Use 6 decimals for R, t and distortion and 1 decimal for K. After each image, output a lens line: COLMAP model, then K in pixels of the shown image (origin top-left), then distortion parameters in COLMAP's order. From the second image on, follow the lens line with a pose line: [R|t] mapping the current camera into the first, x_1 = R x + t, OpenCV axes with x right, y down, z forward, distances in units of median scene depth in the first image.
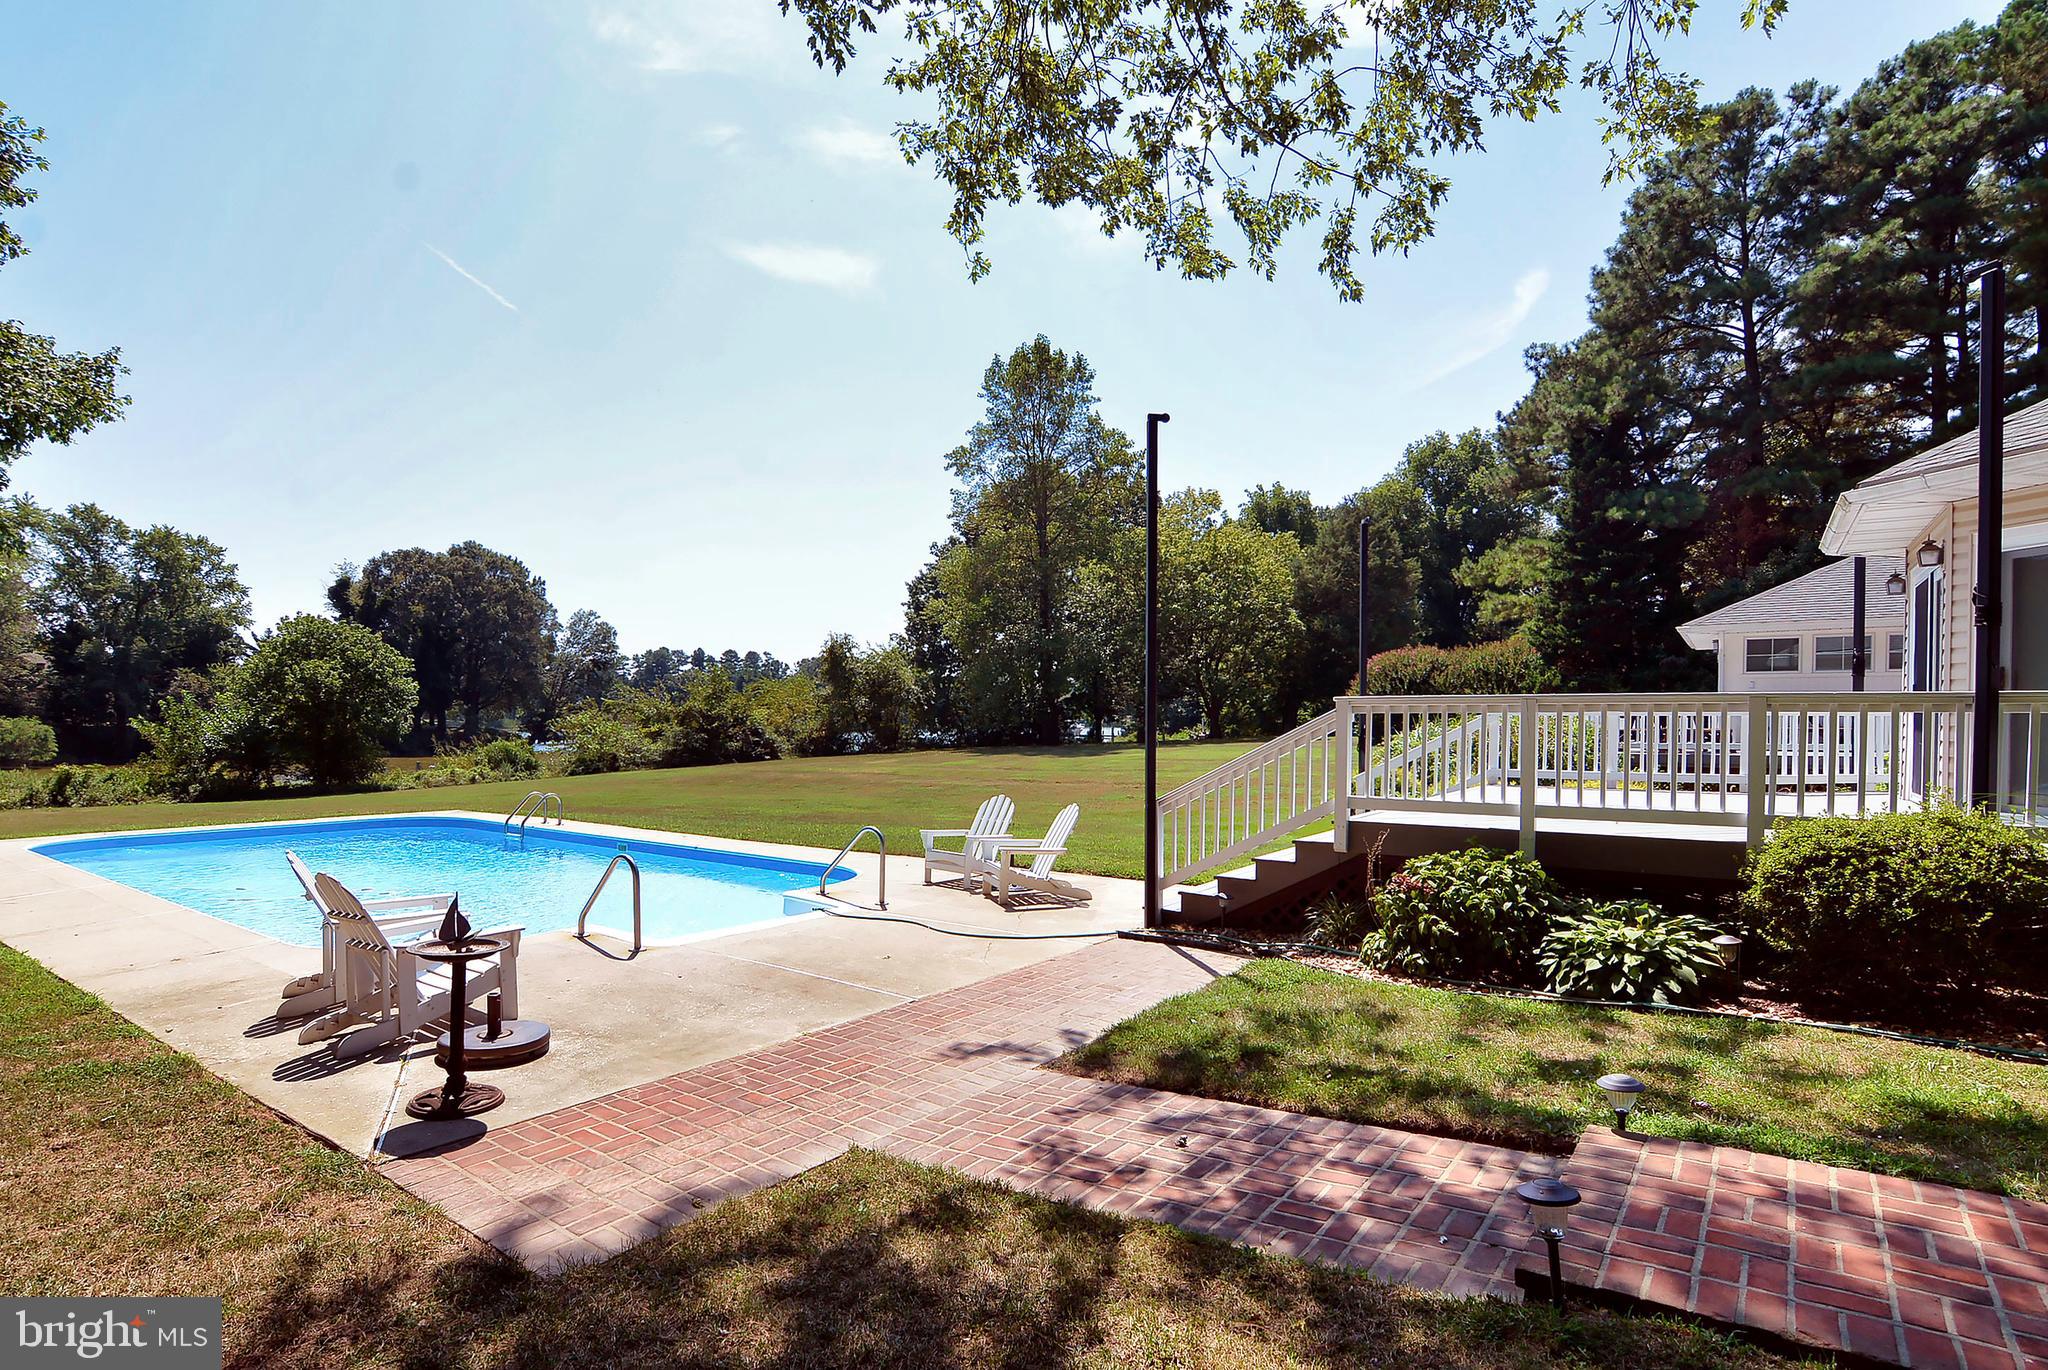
lens RADIAL K [[1043.9, 0, 1065.7], [0, 1043.9, 745.0], [0, 0, 1]] dist [-0.025999, 0.009248]
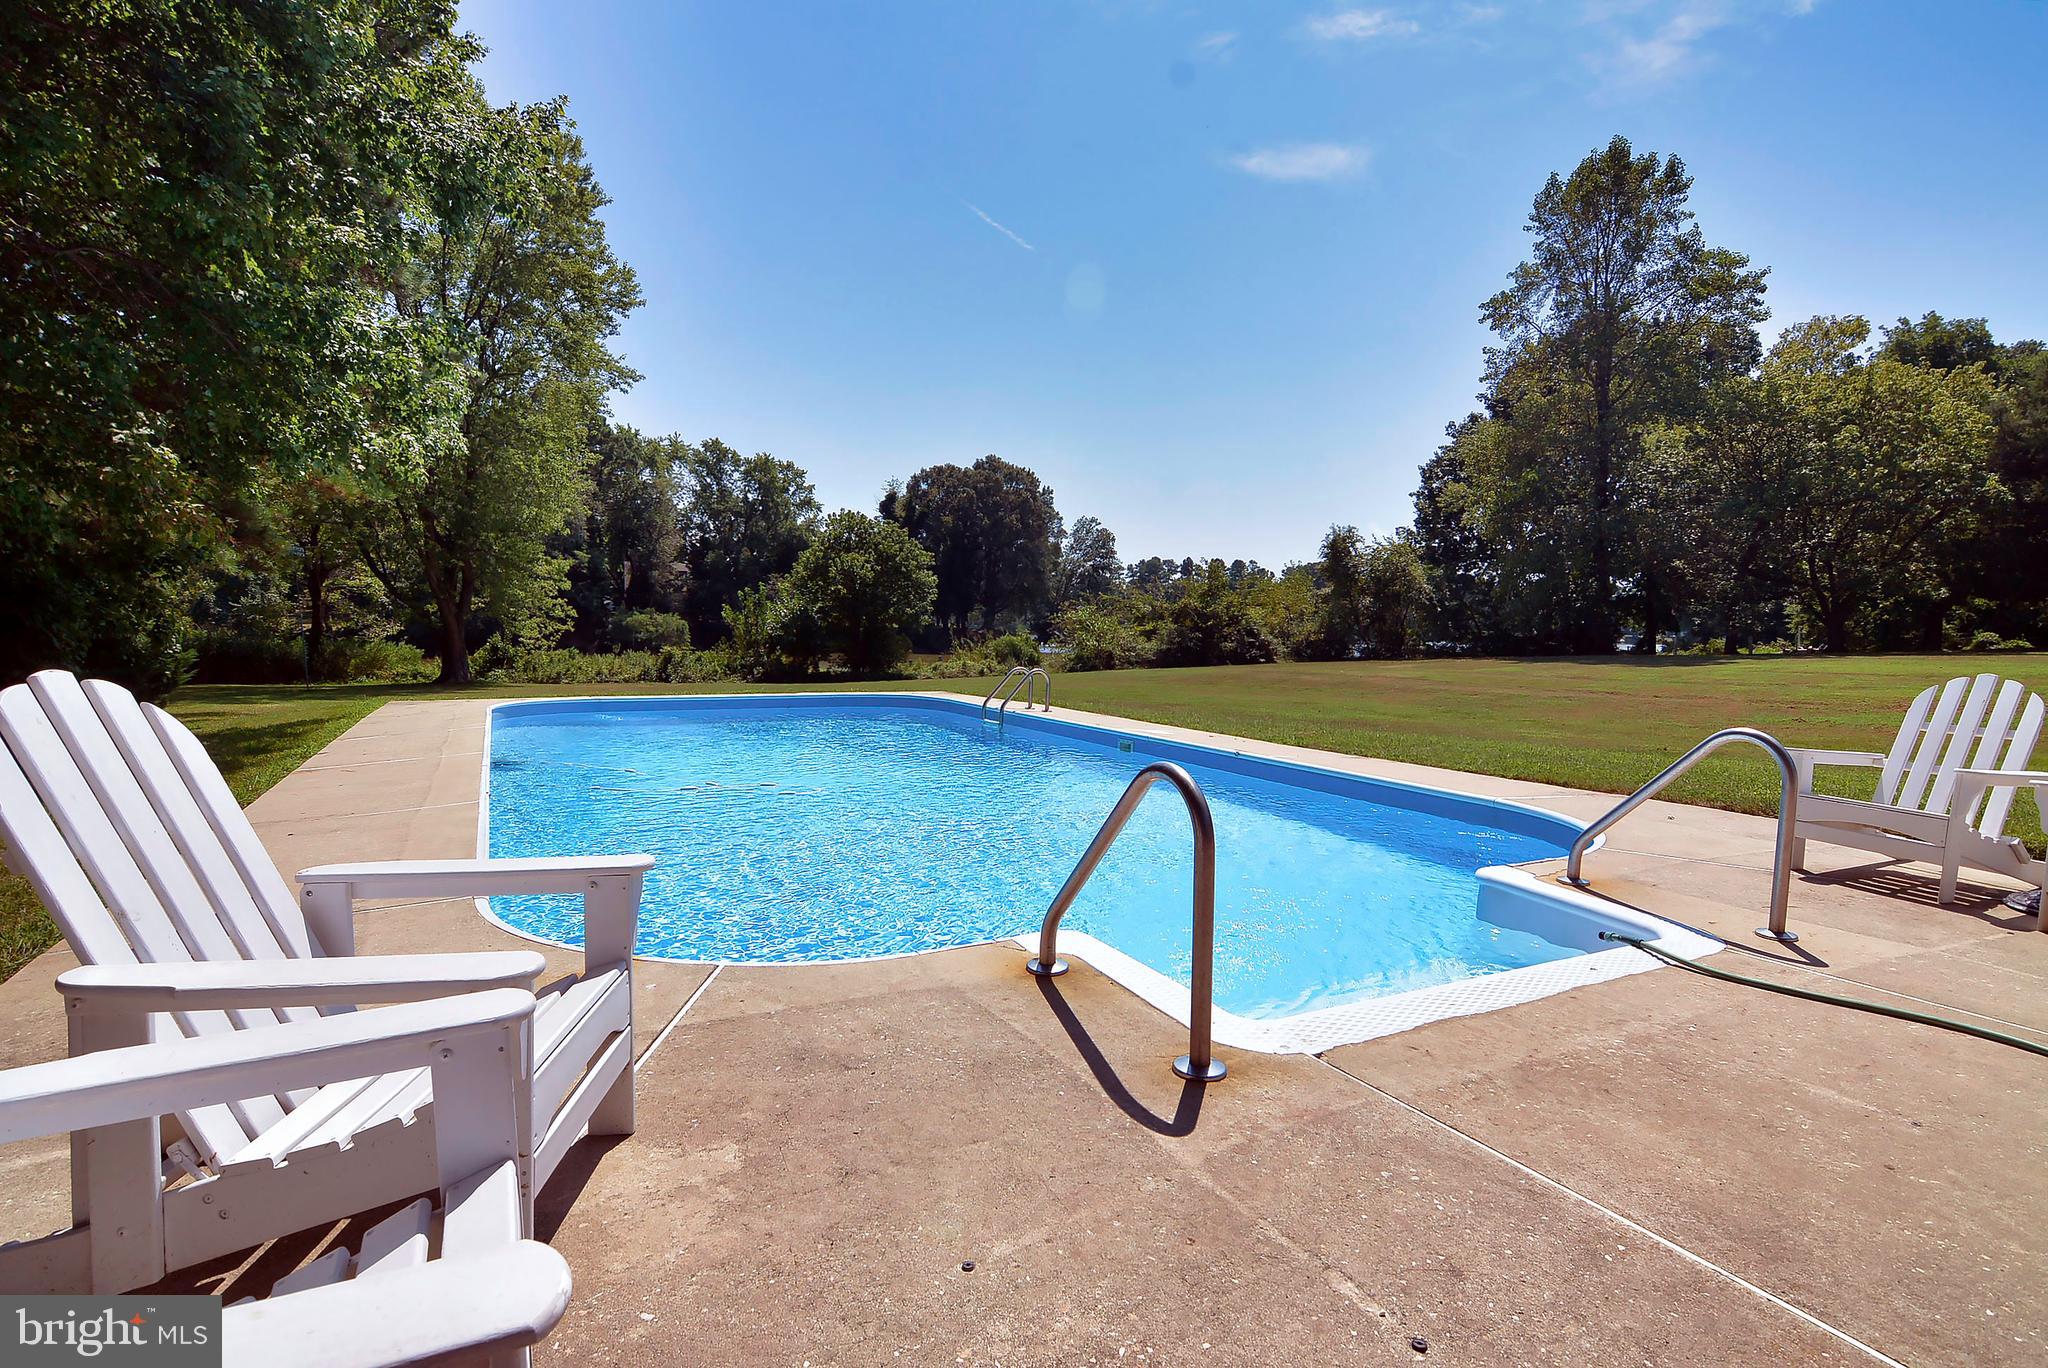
lens RADIAL K [[1043.9, 0, 1049.9], [0, 1043.9, 706.7], [0, 0, 1]] dist [-0.025999, 0.009248]
pose [[0.892930, 0.044871, -0.447953, -0.037070], [-0.023039, 0.998271, 0.054070, 0.008207], [0.449605, -0.037961, 0.892421, 0.082359]]
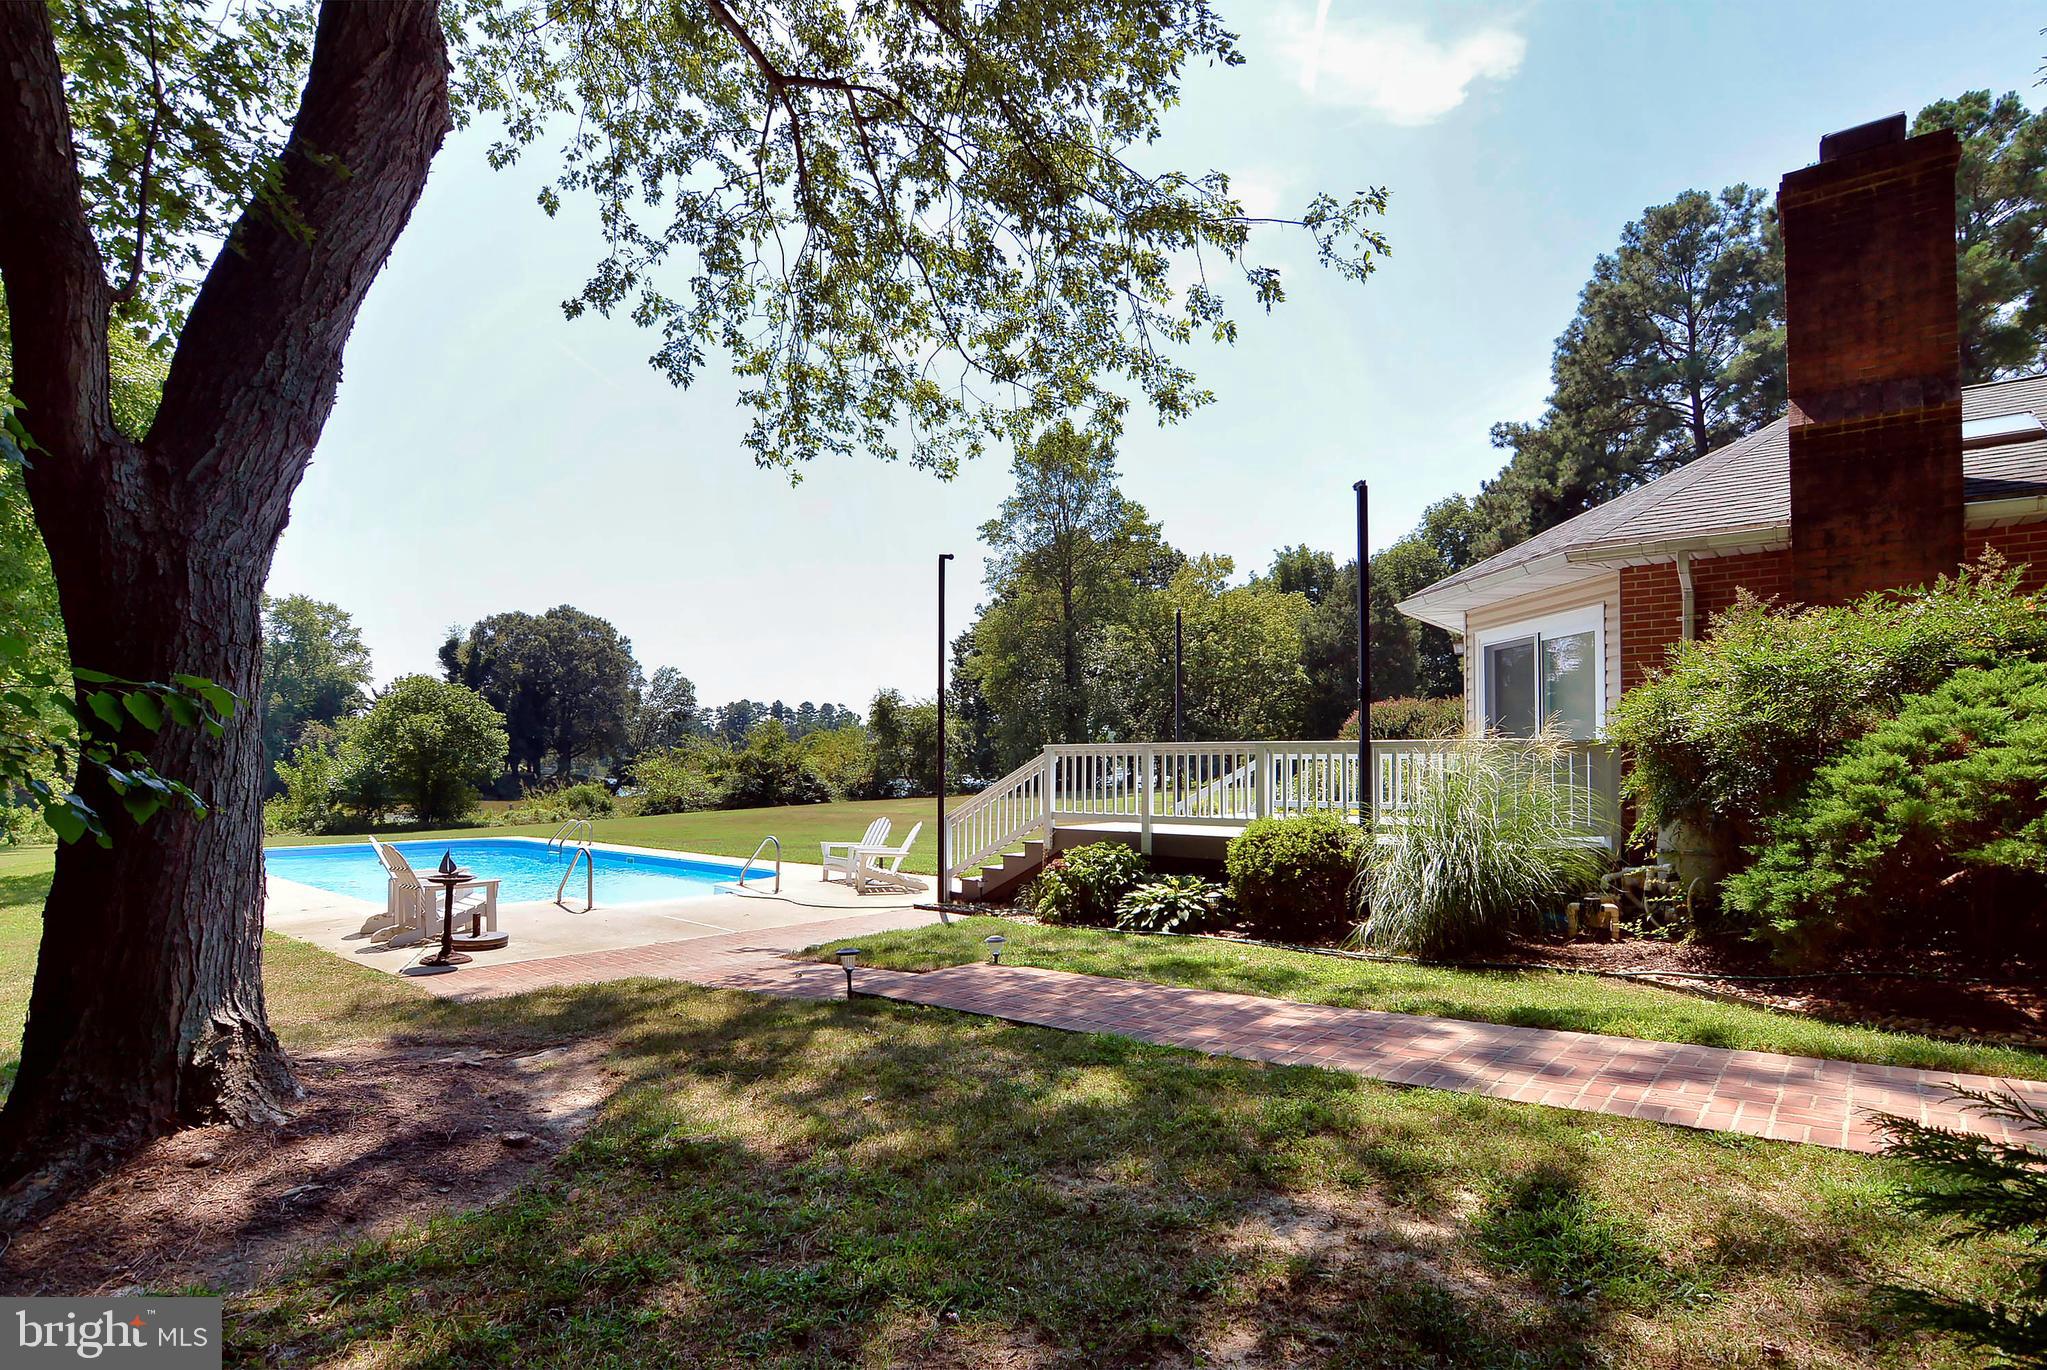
lens RADIAL K [[1008.2, 0, 1071.8], [0, 1008.2, 762.6], [0, 0, 1]] dist [-0.018990, 0.002653]
pose [[0.998328, 0.000228, -0.057810, 0.045469], [-0.001936, 0.999563, -0.029497, 0.002590], [0.057778, 0.029560, 0.997892, -0.053143]]
